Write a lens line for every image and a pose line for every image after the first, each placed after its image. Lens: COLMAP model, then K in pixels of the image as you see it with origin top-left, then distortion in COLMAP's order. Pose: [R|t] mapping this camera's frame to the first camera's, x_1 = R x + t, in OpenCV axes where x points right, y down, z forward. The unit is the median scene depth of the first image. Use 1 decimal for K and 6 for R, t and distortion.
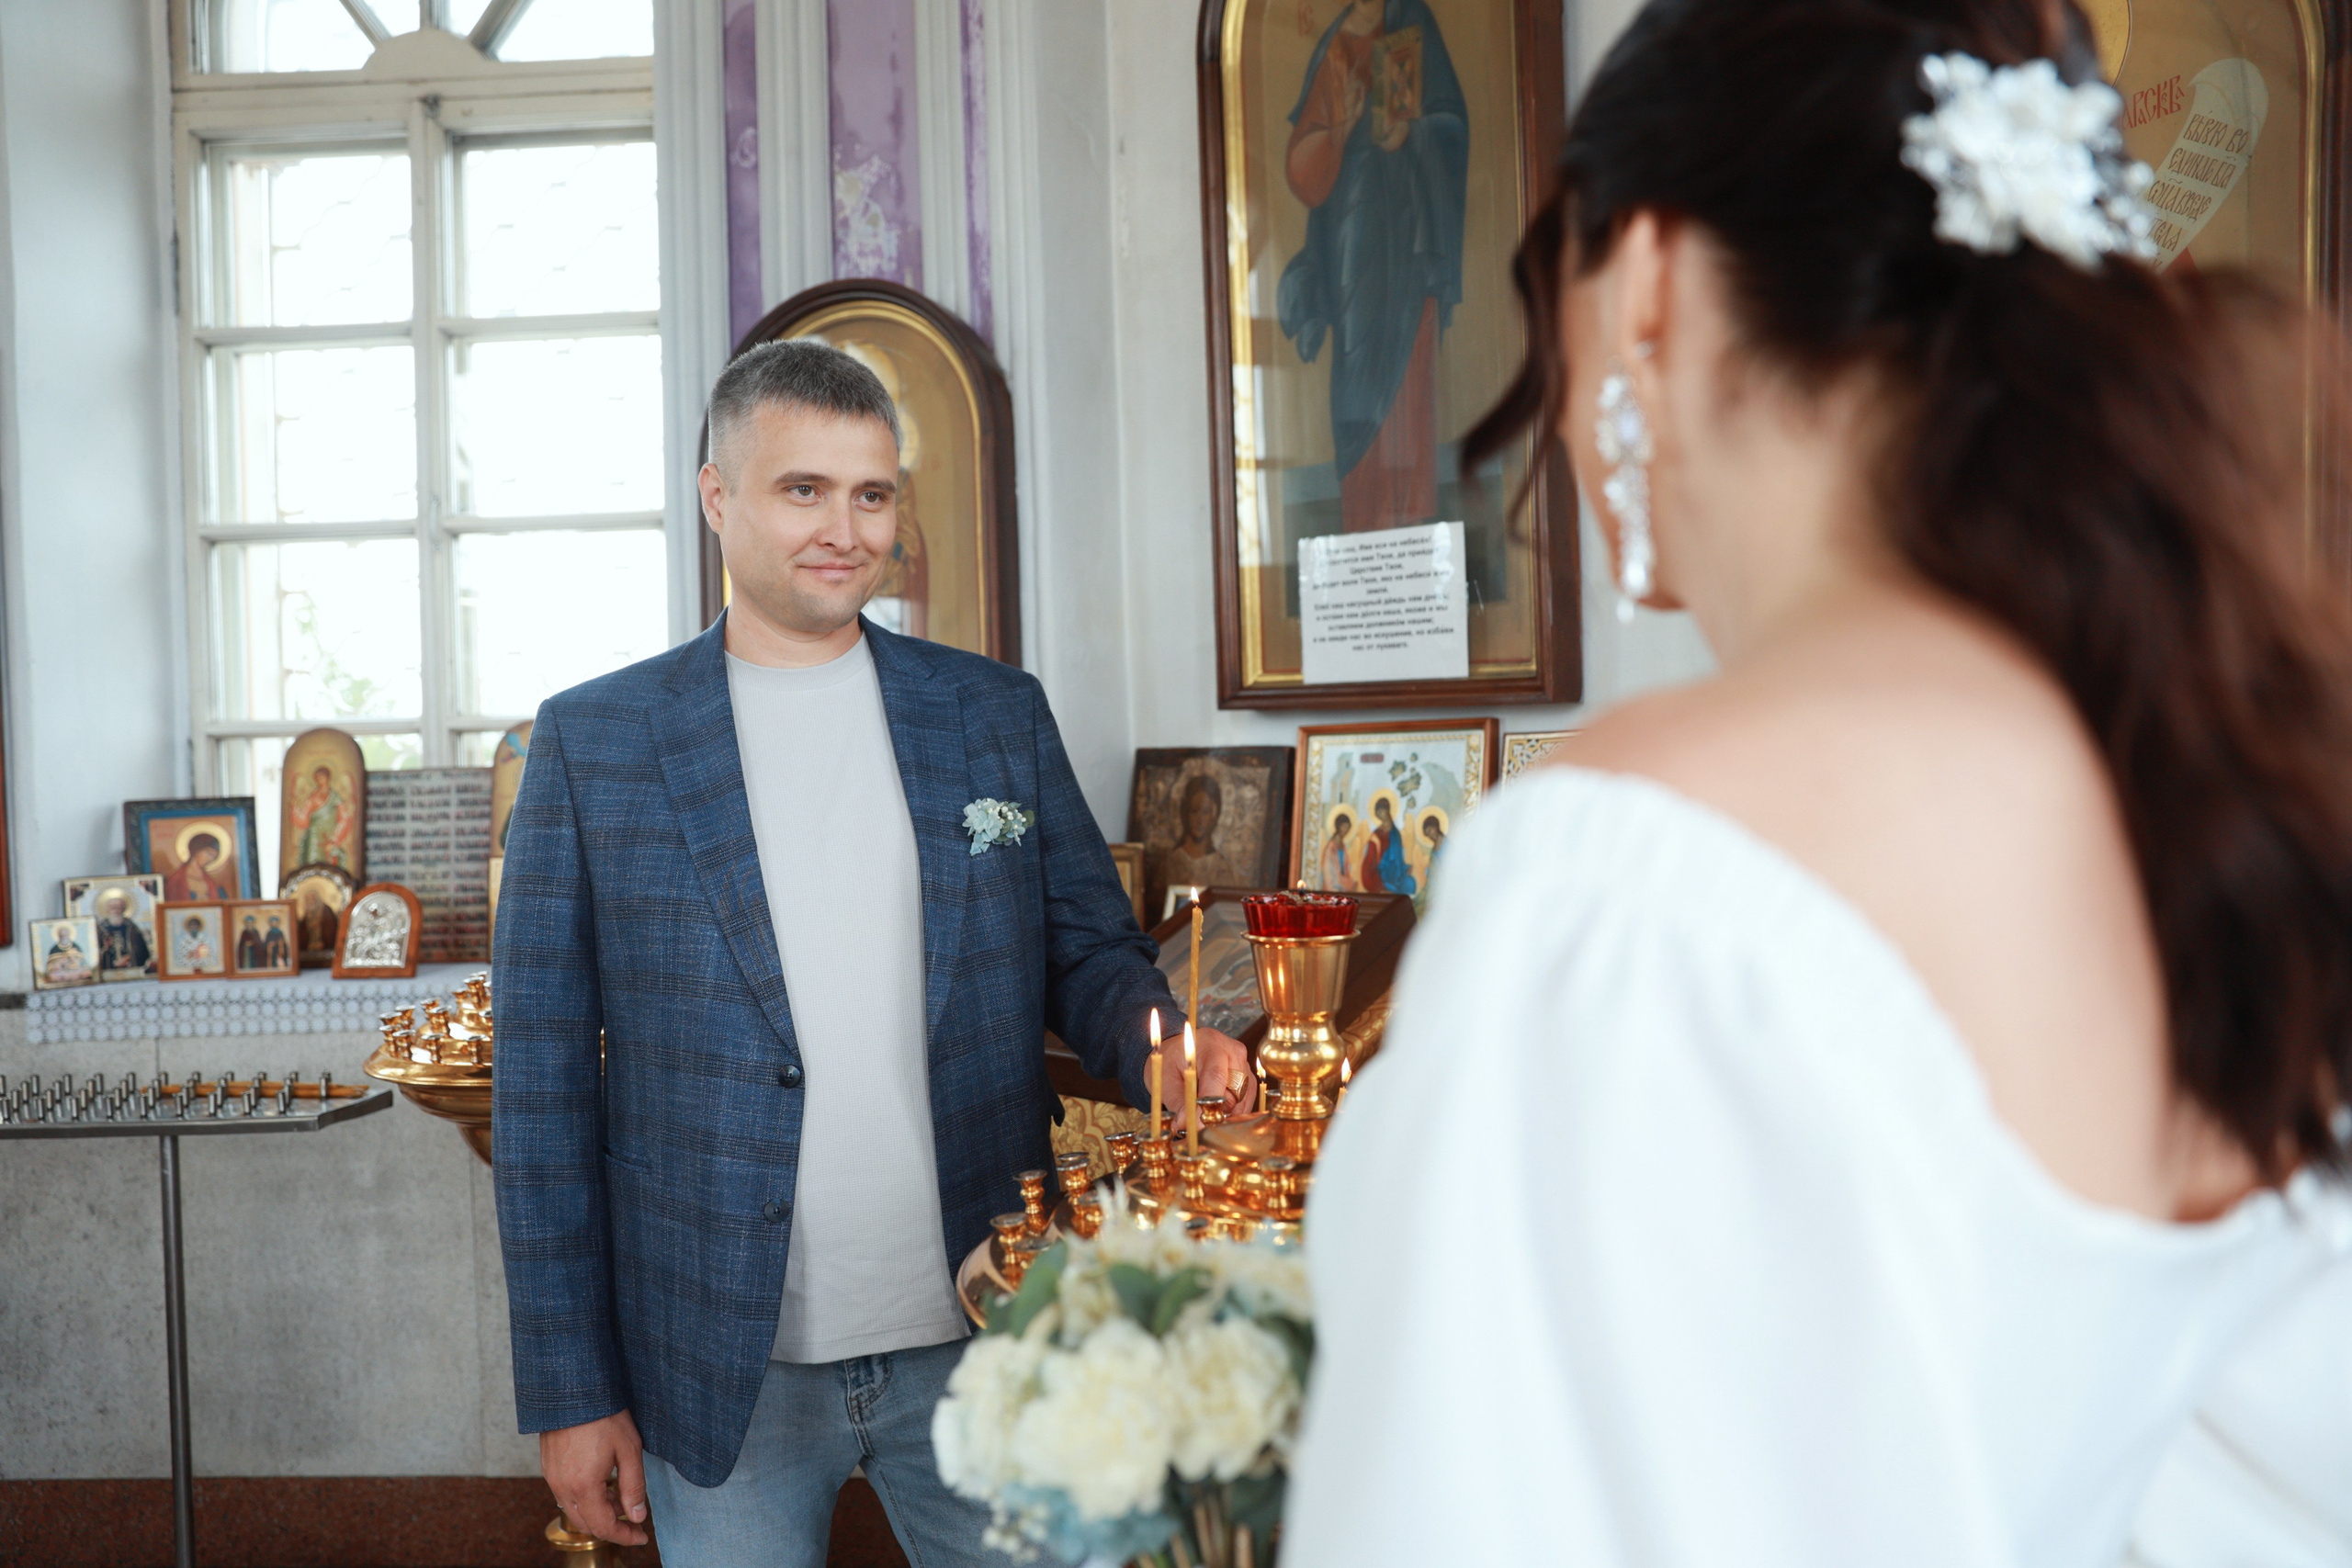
lens RADIAL K [[1726.2, 0, 1175.8], [0, 1726.2, 747.1], [0, 0, 1]] dist [-0.004680, -0.000910]
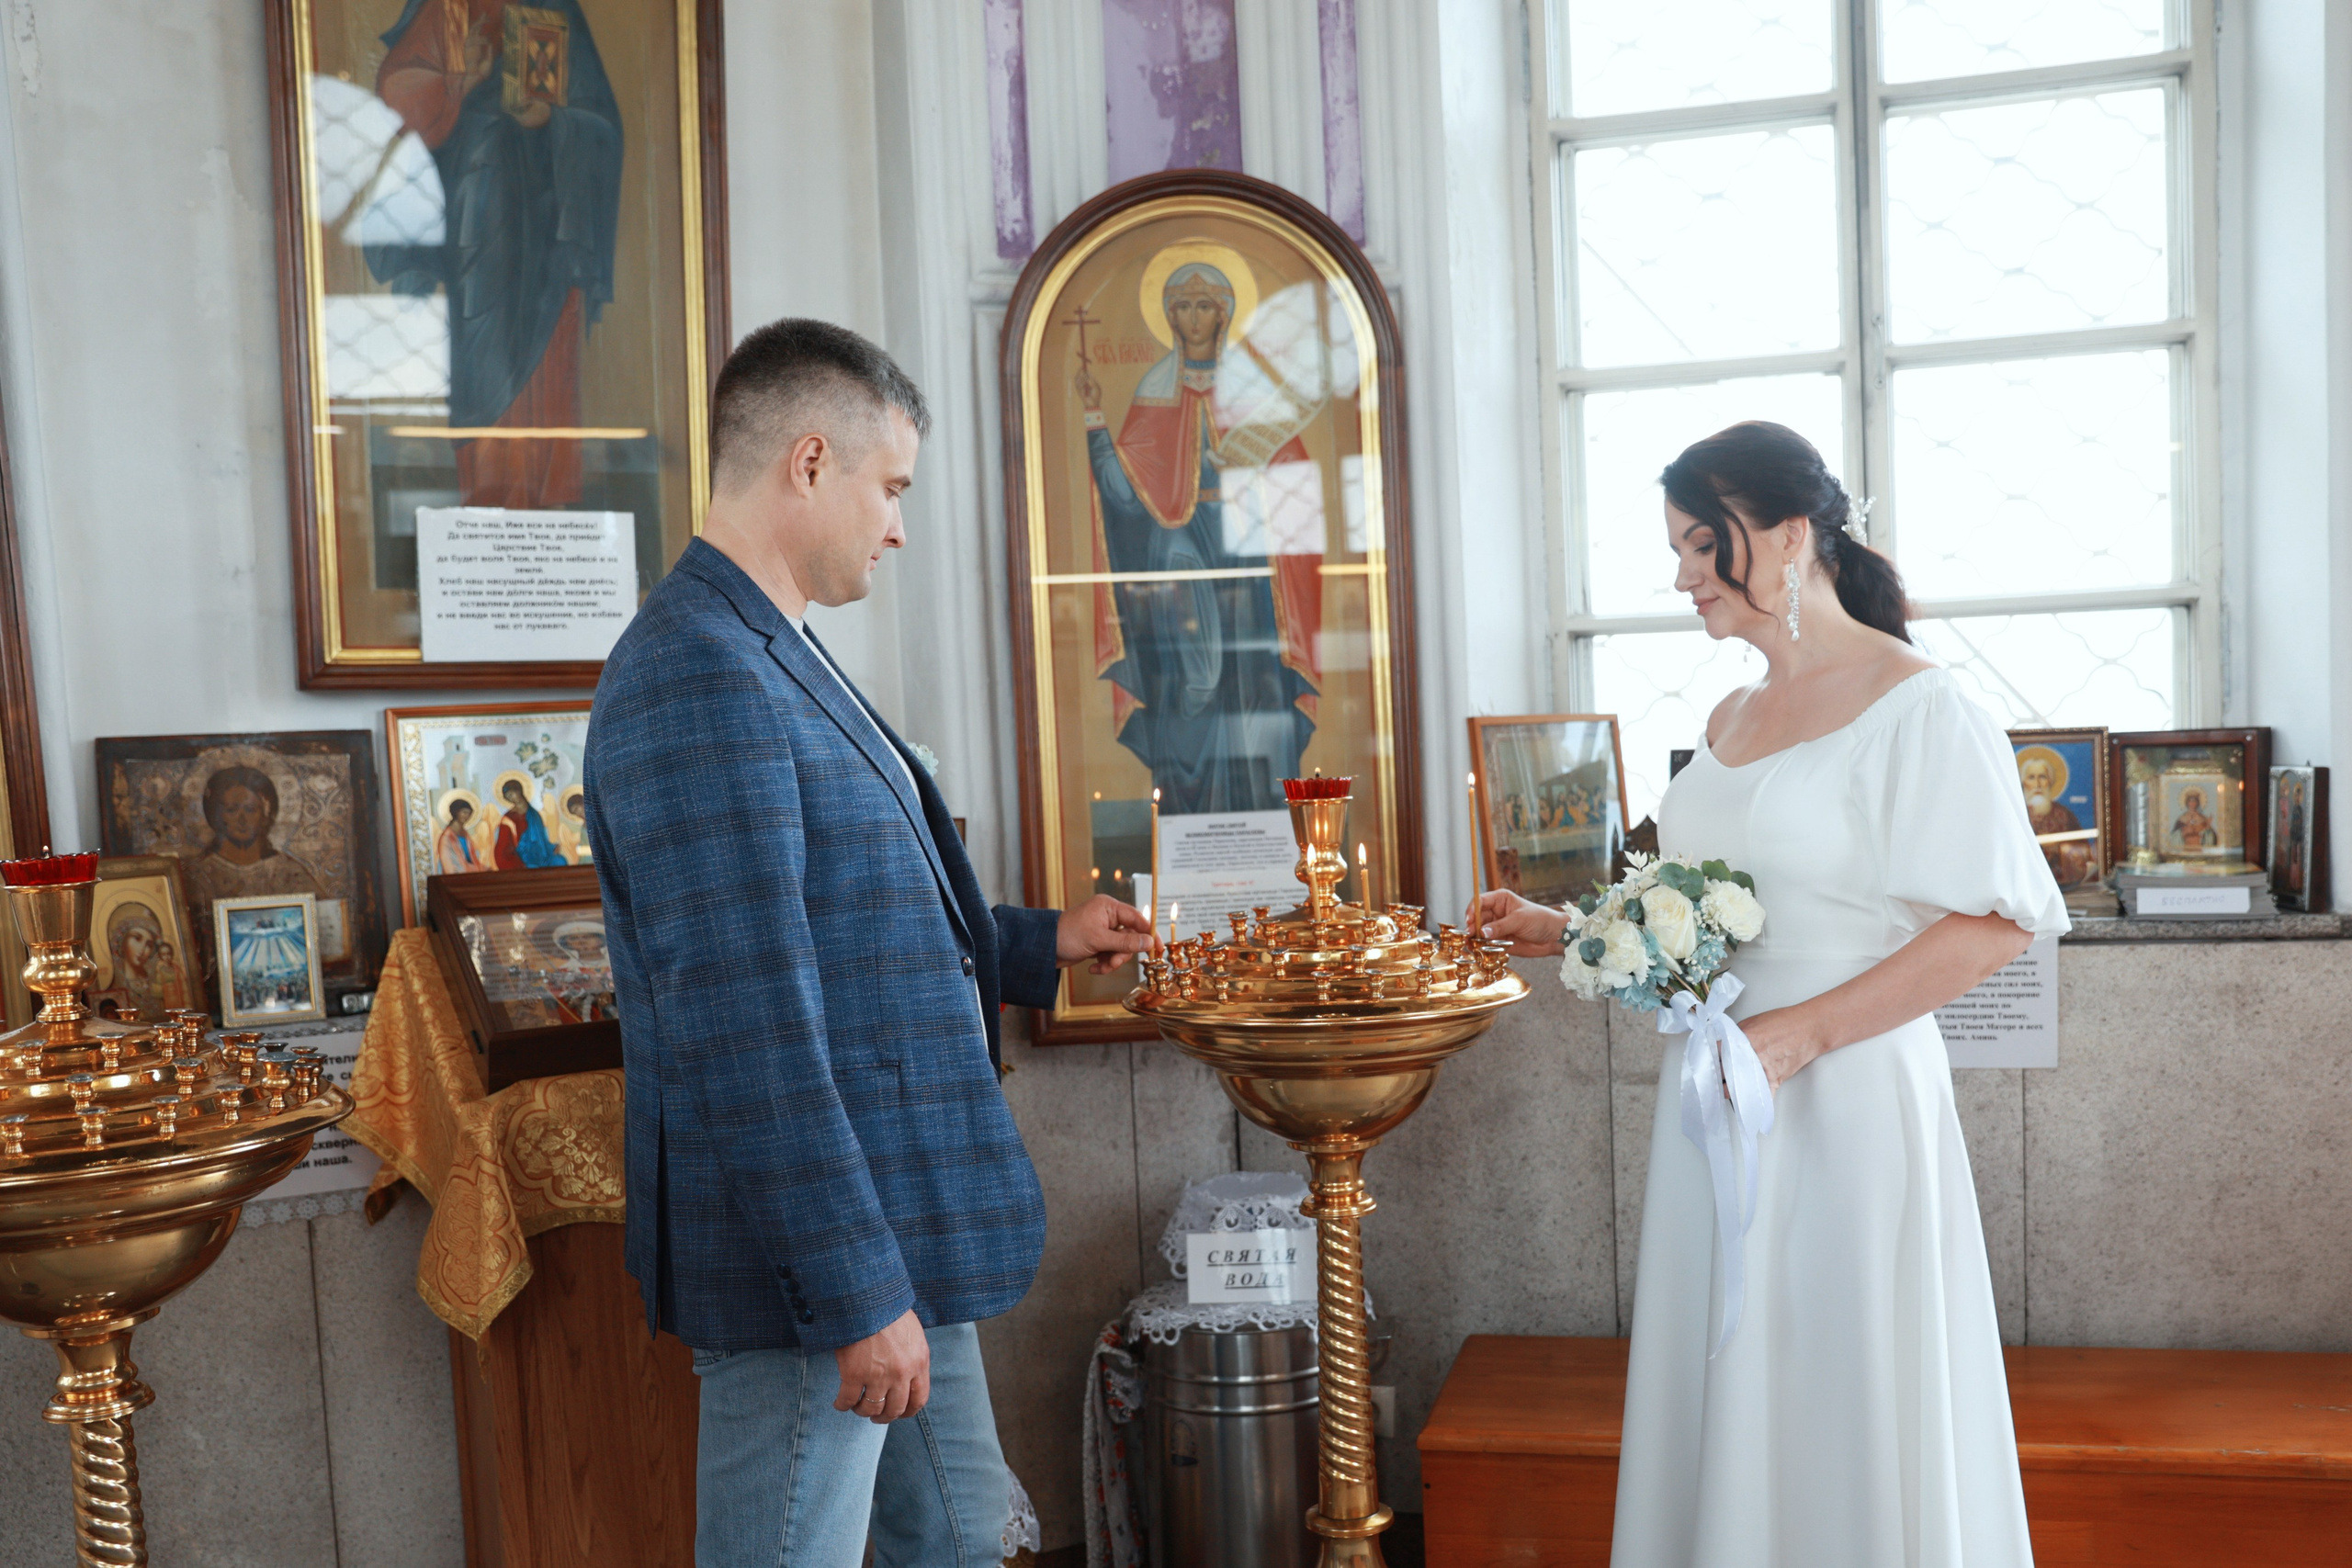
lens RADIAL K [[2038.5, 0, 1176.0], [0, 2038.5, 784.0], [0, 0, 1]] dist [0.004149, 0.243604]
pose [[0.335174, -0.025722, 0.941805, -0.851706], [0.028600, 0.999444, 0.017118, 0.022502], [-0.941722, 0.021198, 0.335724, 0.250360]]
